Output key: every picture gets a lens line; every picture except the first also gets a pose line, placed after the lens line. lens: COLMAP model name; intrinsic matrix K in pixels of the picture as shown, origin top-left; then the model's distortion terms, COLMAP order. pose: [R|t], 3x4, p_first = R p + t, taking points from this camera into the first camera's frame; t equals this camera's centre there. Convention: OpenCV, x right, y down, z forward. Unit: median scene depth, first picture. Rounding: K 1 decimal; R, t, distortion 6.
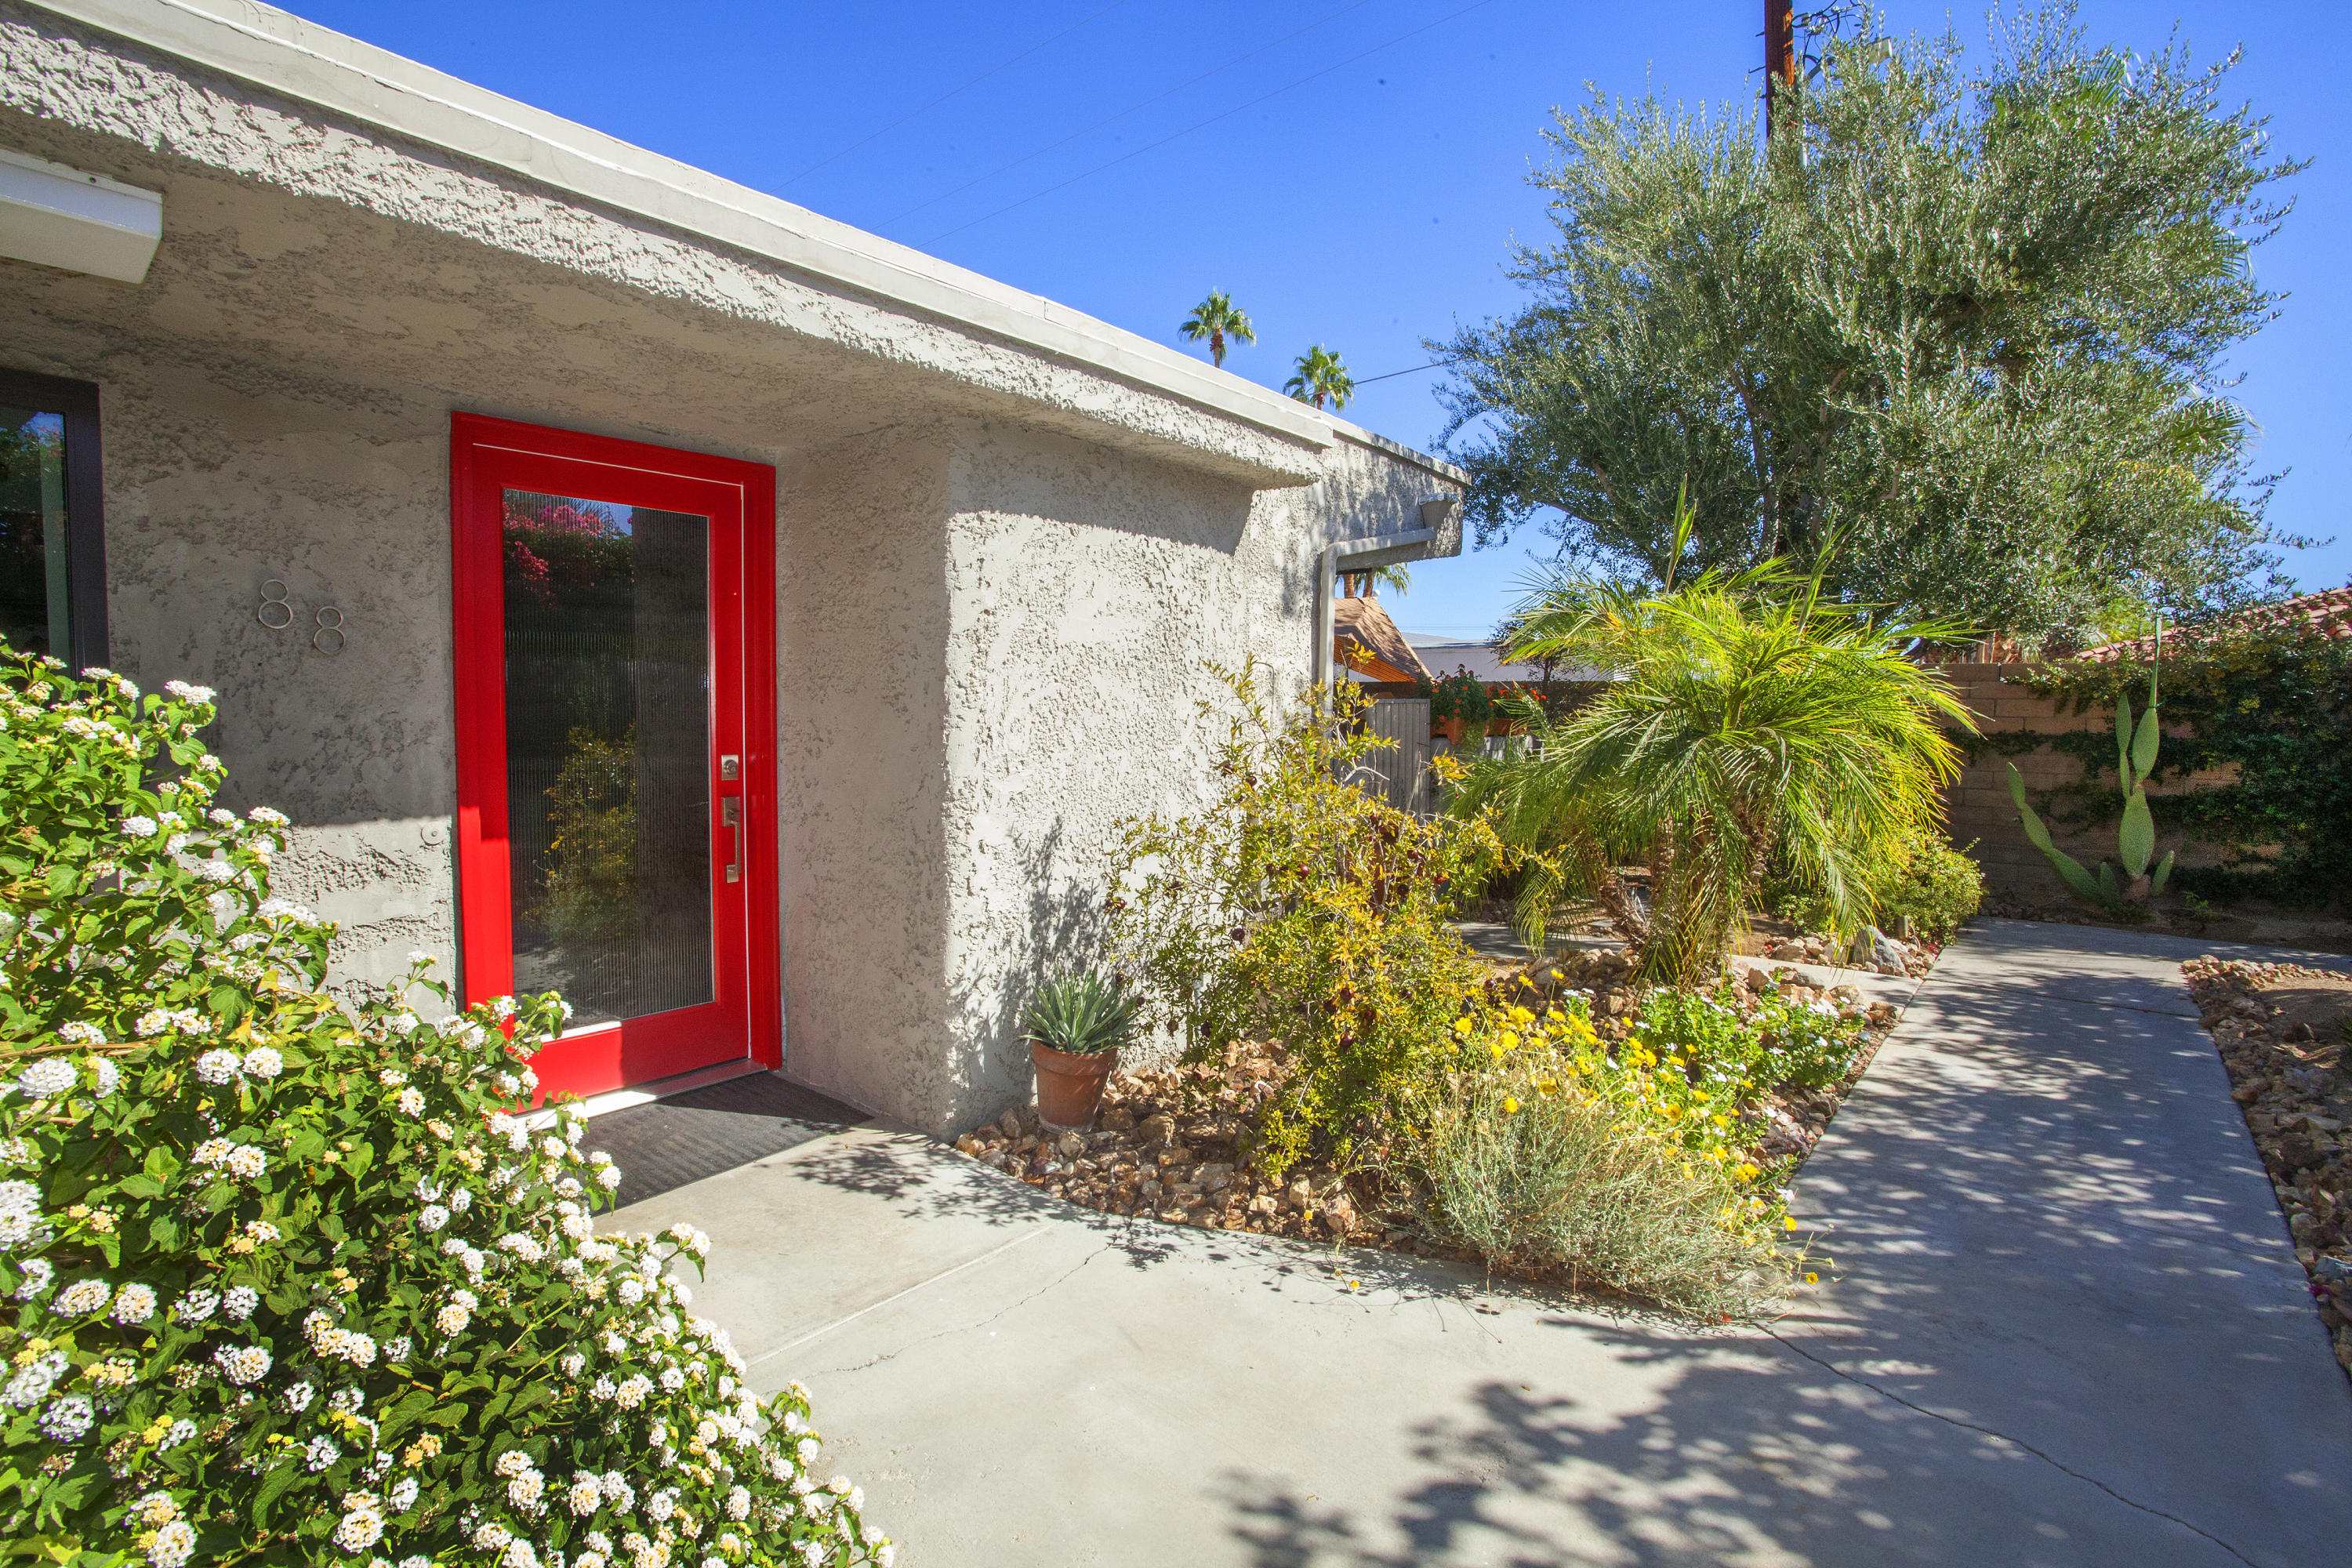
lens RADIAL K [[1145.7, 0, 1176.0], [0, 1145.7, 784.0], [0, 0, 1]] dist [-0.061662, 0.027719]
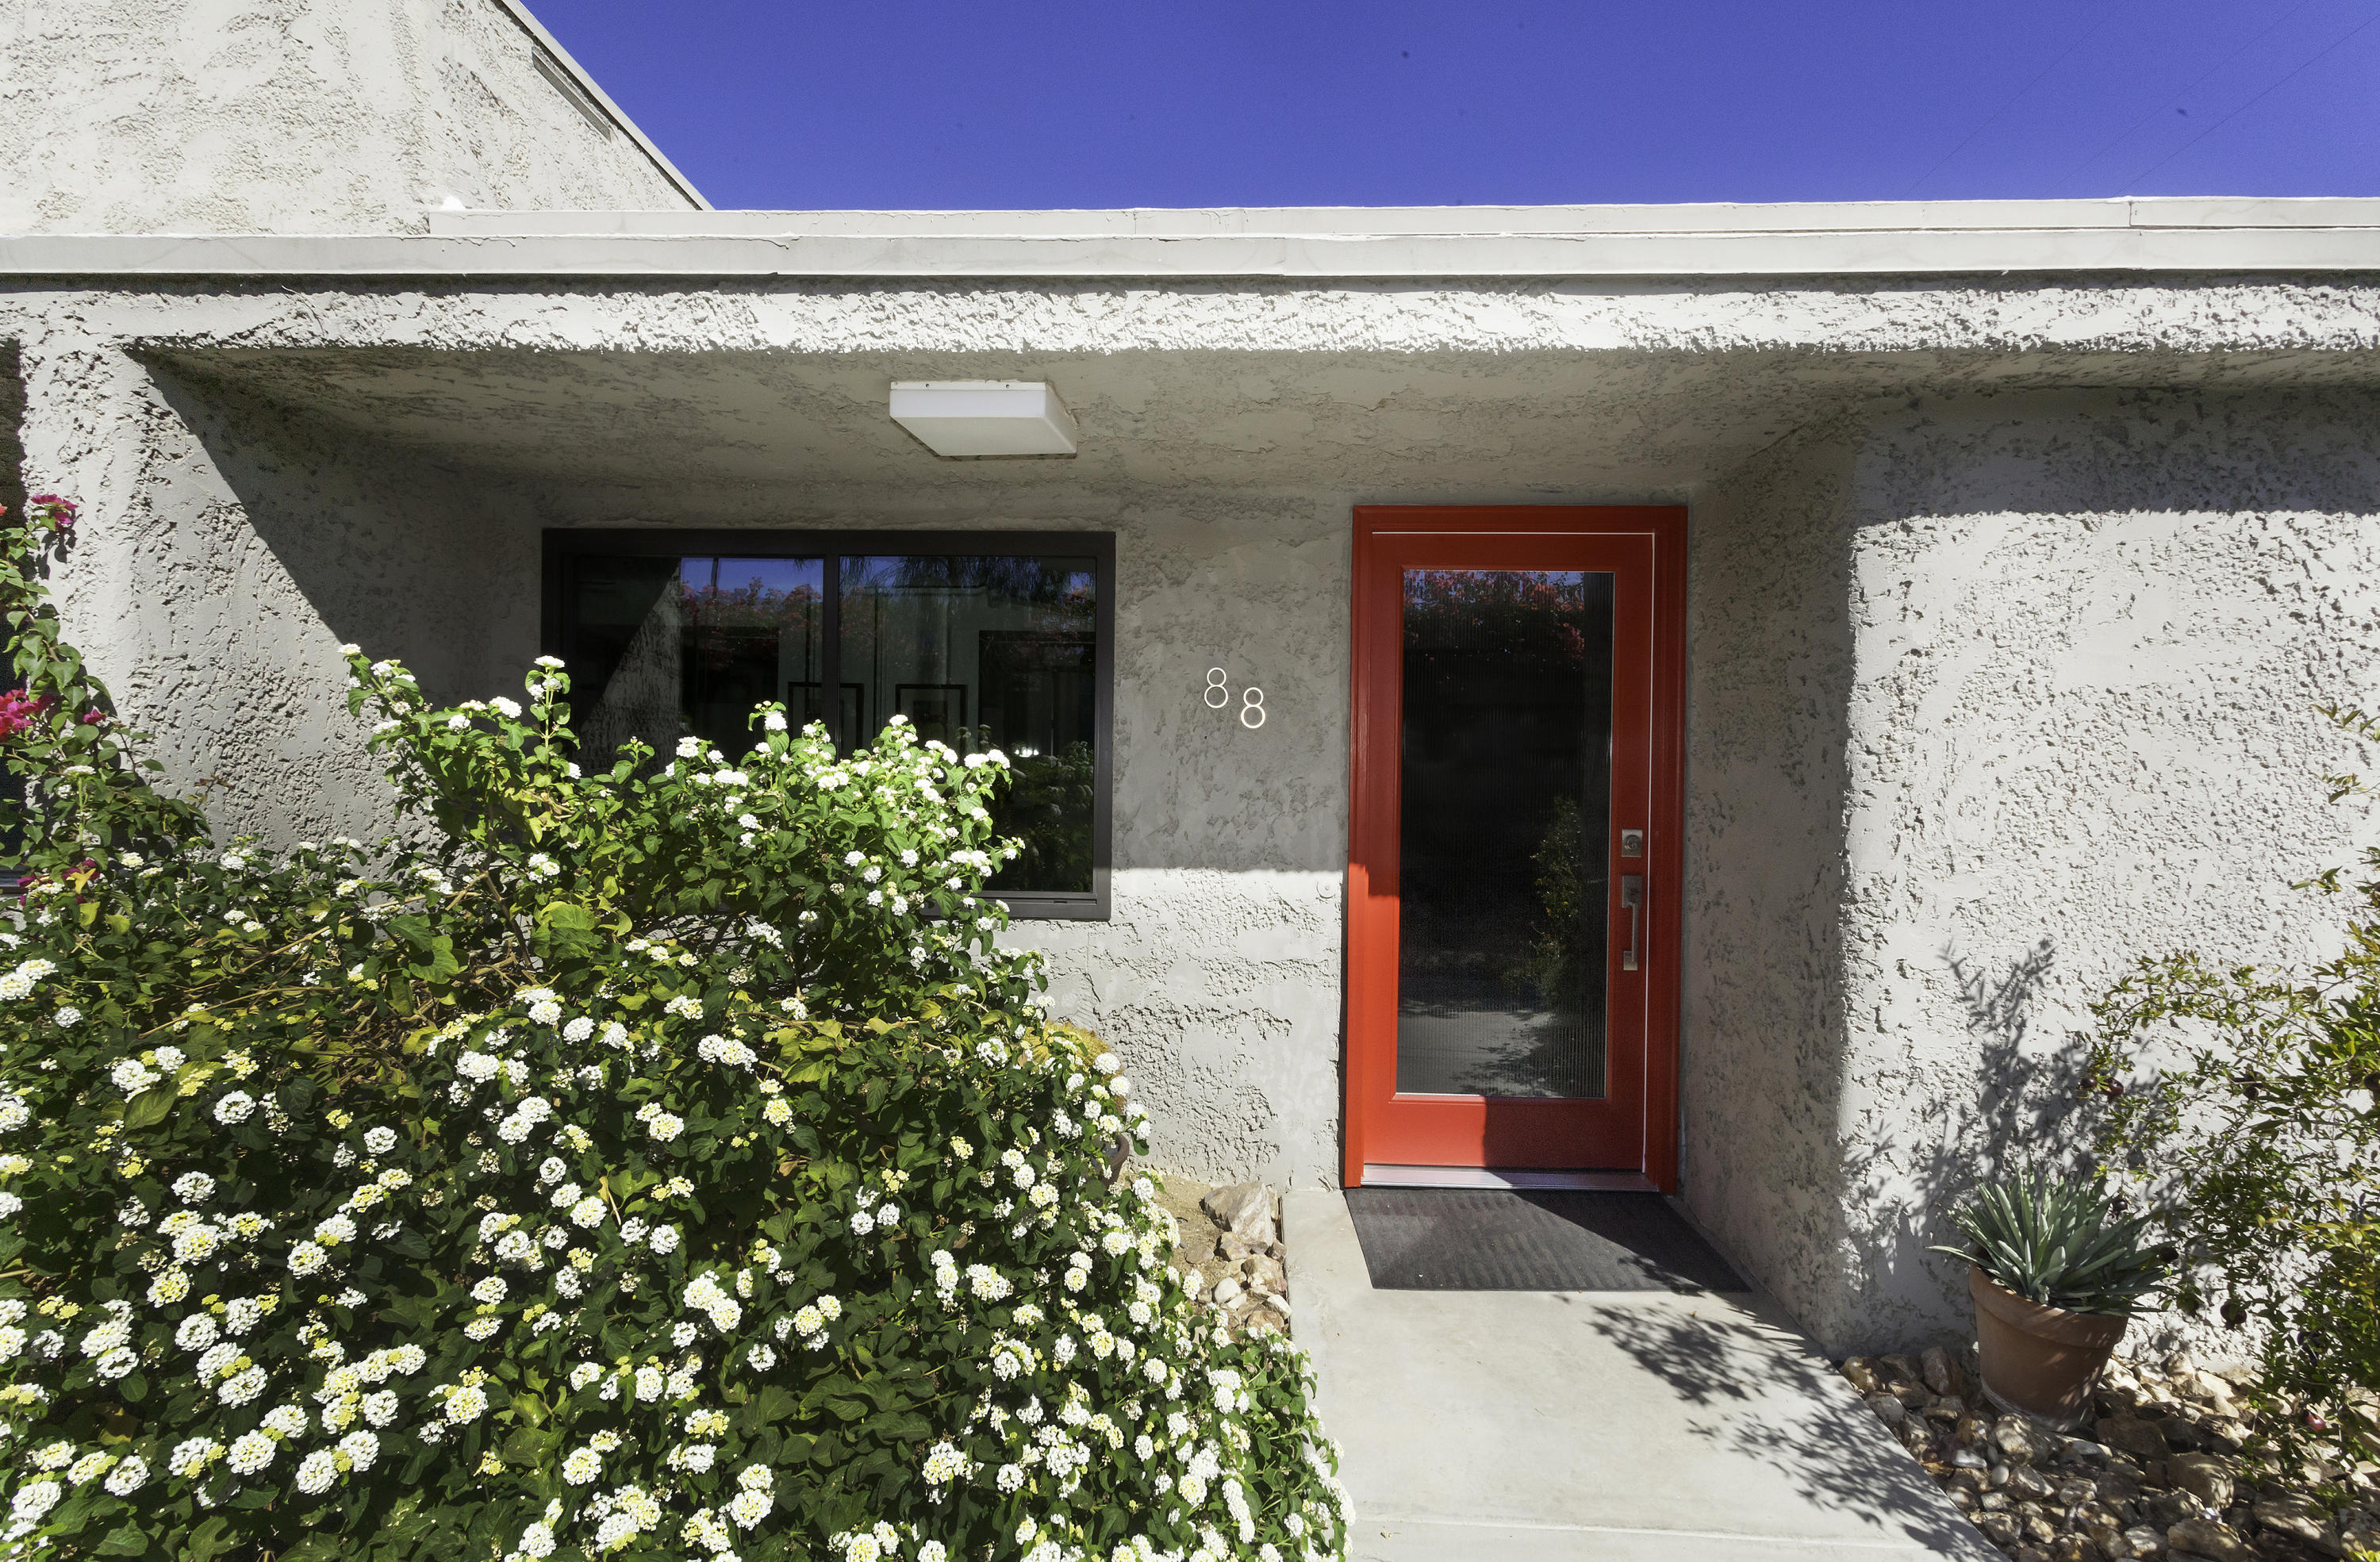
lens RADIAL K [[1152.6, 0, 1190.0], [0, 1152.6, 781.0], [0, 0, 1]] dist [0.003293, 0.000619]
pose [[0.596817, 0.011313, -0.802297, 0.164110], [-0.063308, 0.997447, -0.033029, -0.013391], [0.799876, 0.070505, 0.596010, 0.194365]]
